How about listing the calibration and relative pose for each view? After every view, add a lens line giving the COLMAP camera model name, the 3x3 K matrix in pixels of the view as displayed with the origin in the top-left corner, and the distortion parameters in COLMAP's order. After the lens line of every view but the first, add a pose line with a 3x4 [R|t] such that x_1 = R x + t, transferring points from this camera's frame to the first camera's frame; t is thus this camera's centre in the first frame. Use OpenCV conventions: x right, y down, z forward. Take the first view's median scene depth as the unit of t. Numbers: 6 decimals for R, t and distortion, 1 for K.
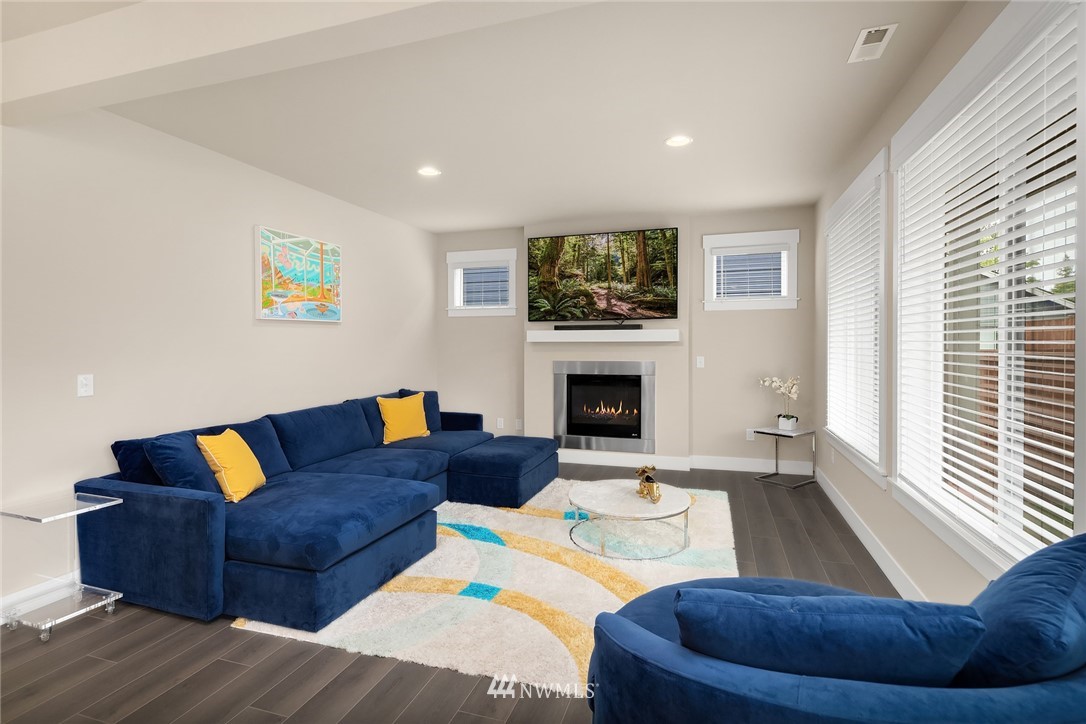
lens RADIAL K [[527.2, 0, 546.8], [0, 527.2, 365.6], [0, 0, 1]] dist [0.010758, -0.004313]
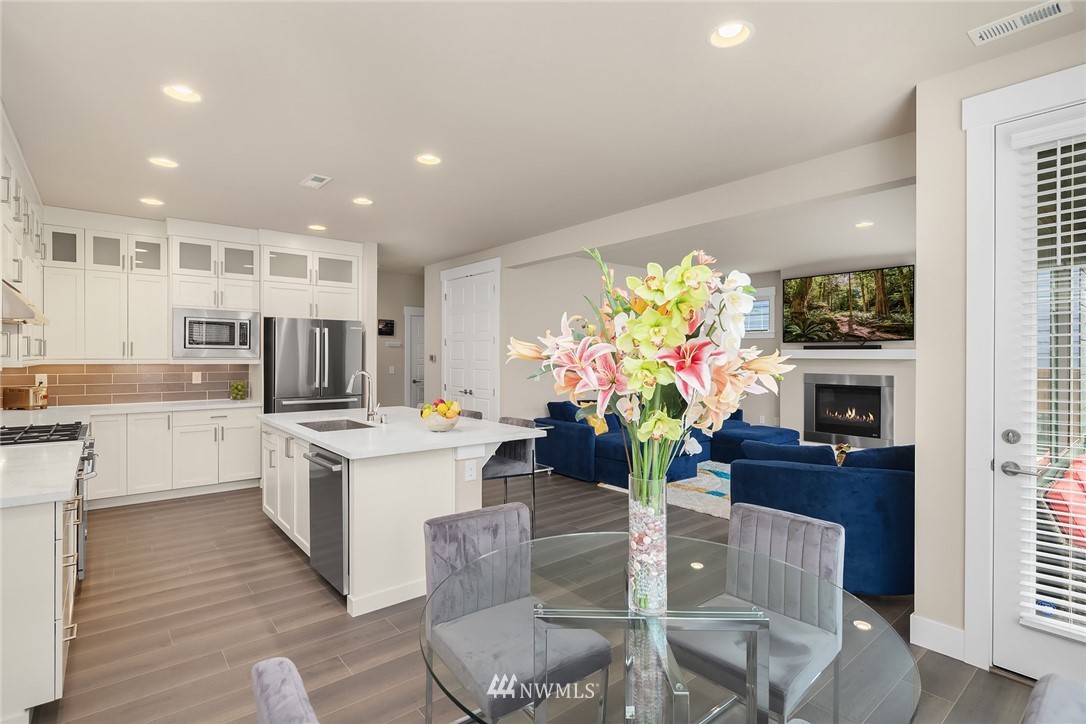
lens RADIAL K [[527.2, 0, 543.1], [0, 527.2, 356.8], [0, 0, 1]] dist [0.010758, -0.004313]
pose [[0.847694, 0.007165, -0.530438, 0.168051], [-0.030667, 0.998898, -0.035516, 0.016597], [0.529599, 0.046373, 0.846980, -0.449578]]
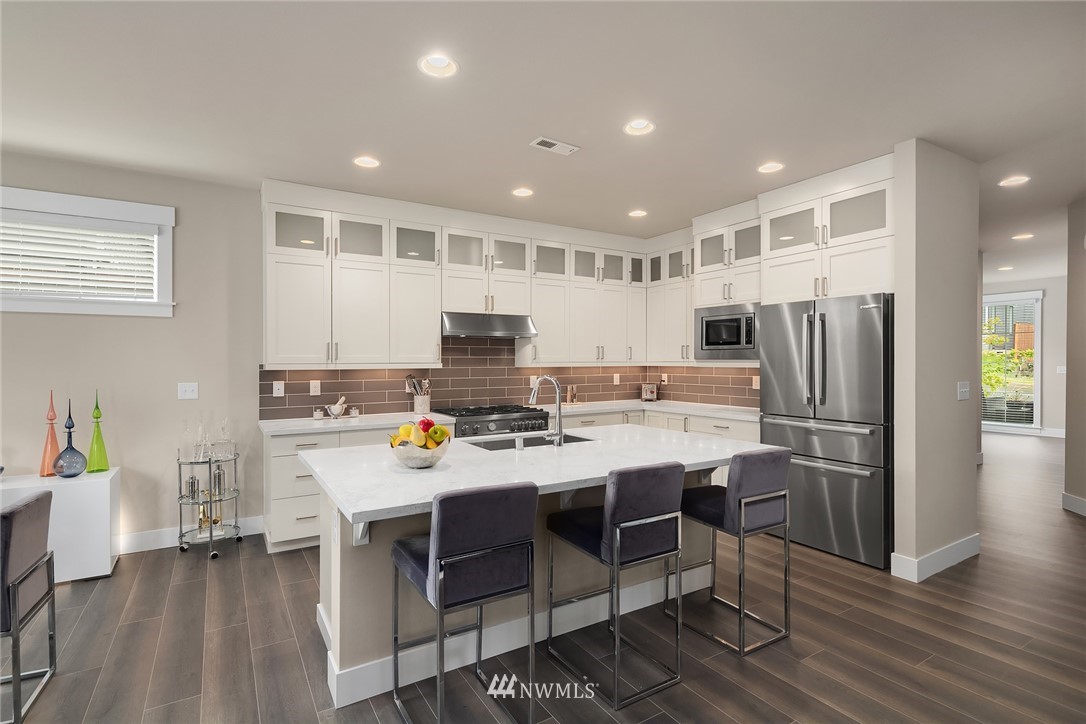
lens RADIAL K [[527.2, 0, 542.7], [0, 527.2, 360.3], [0, 0, 1]] dist [0.010758, -0.004313]
pose [[-0.642942, 0.002457, -0.765911, -0.001506], [-0.028648, 0.999218, 0.027254, -0.010671], [0.765379, 0.039465, -0.642369, 0.347175]]
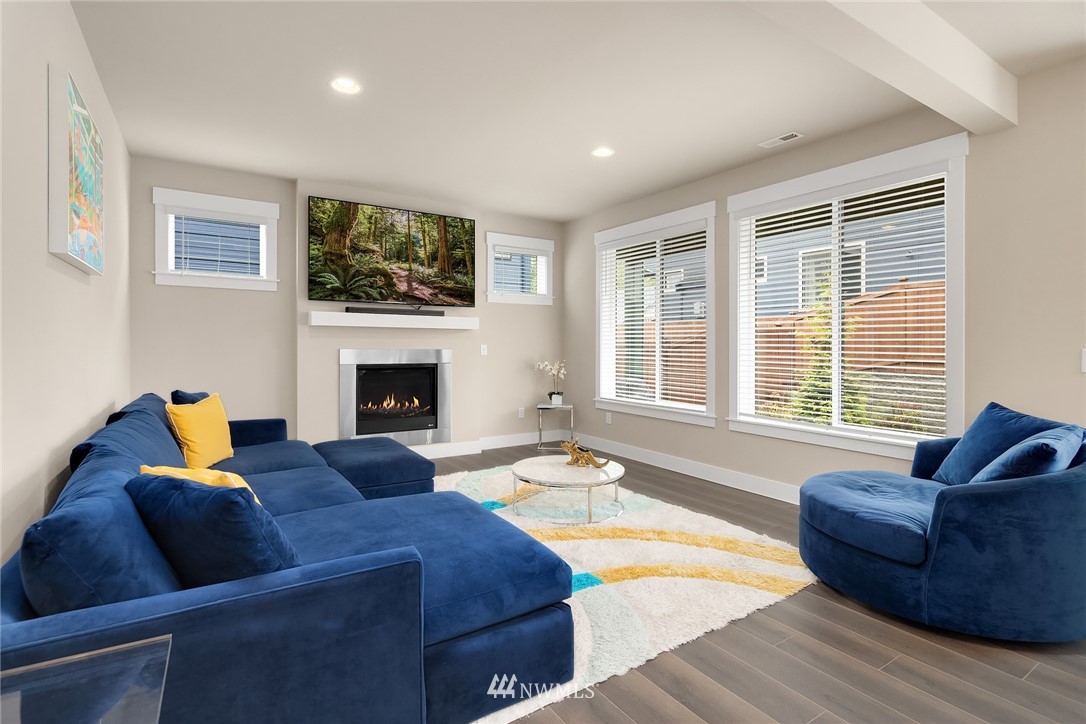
lens RADIAL K [[527.2, 0, 554.8], [0, 527.2, 347.9], [0, 0, 1]] dist [0.010758, -0.004313]
pose [[0.620437, 0.001903, 0.784254, -0.459403], [0.026516, 0.999374, -0.023402, 0.019289], [-0.783808, 0.035315, 0.619998, 0.230211]]
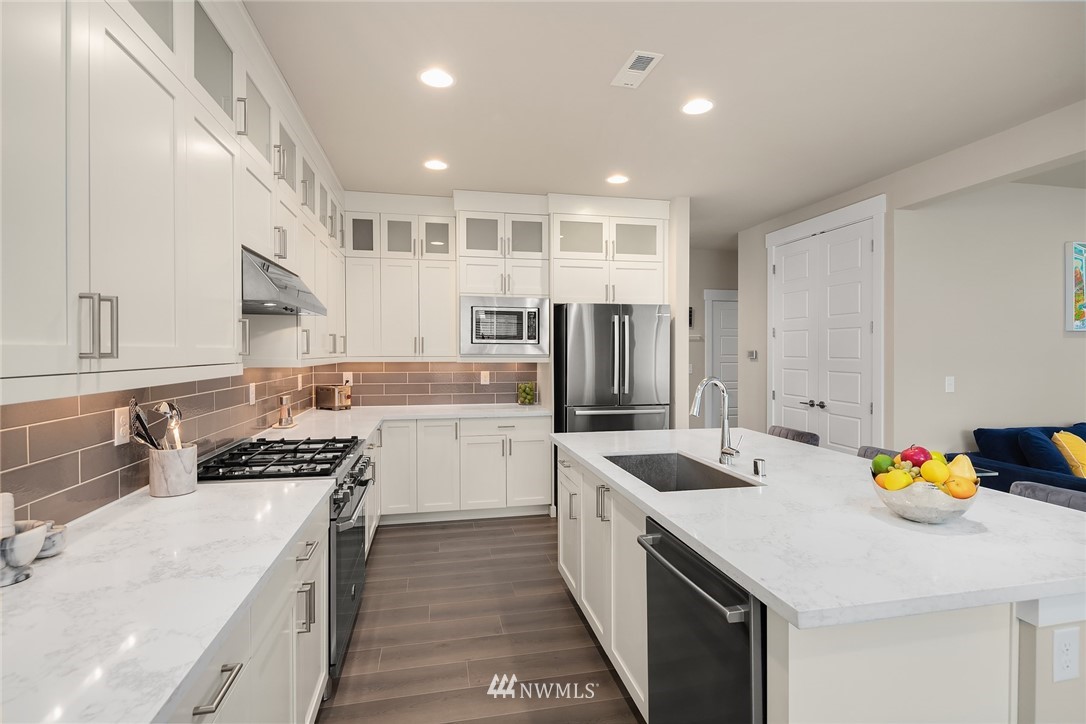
lens RADIAL K [[527.2, 0, 549.2], [0, 527.2, 355.5], [0, 0, 1]] dist [0.010758, -0.004313]
pose [[0.512000, 0.009587, -0.858932, -0.118944], [-0.039654, 0.999135, -0.012485, 0.011102], [0.858070, 0.040452, 0.511938, -0.302031]]
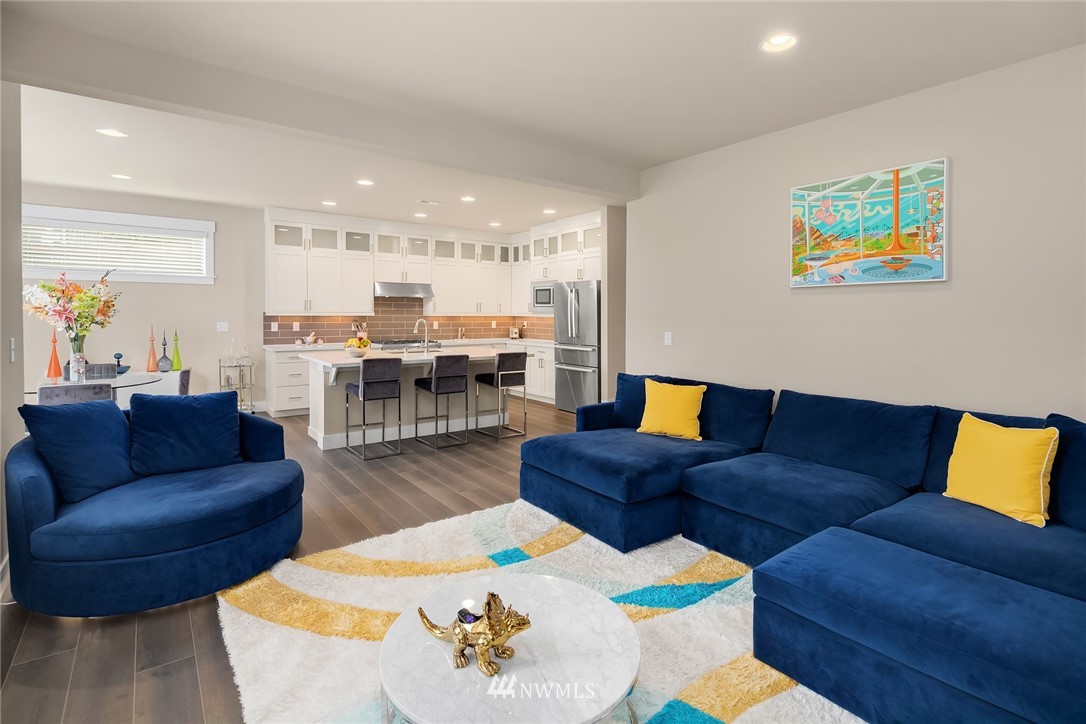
lens RADIAL K [[527.2, 0, 543.6], [0, 527.2, 334.9], [0, 0, 1]] dist [0.010758, -0.004313]
pose [[-0.571866, 0.032845, -0.819690, 0.342107], [-0.042784, 0.996644, 0.069784, -0.036212], [0.819231, 0.074977, -0.568541, 0.840839]]
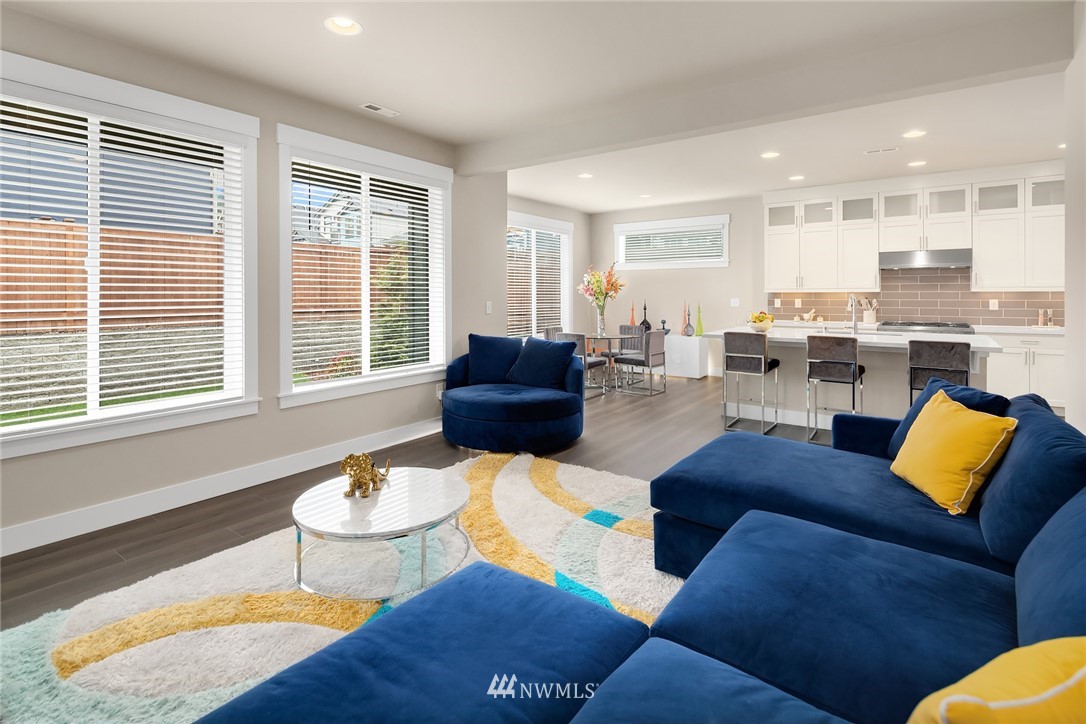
lens RADIAL K [[527.2, 0, 545.6], [0, 527.2, 346.6], [0, 0, 1]] dist [0.010758, -0.004313]
pose [[-0.952038, -0.023034, 0.305113, -0.187625], [0.024173, 0.988384, 0.150042, -0.046467], [-0.305025, 0.150221, -0.940422, 1.060046]]
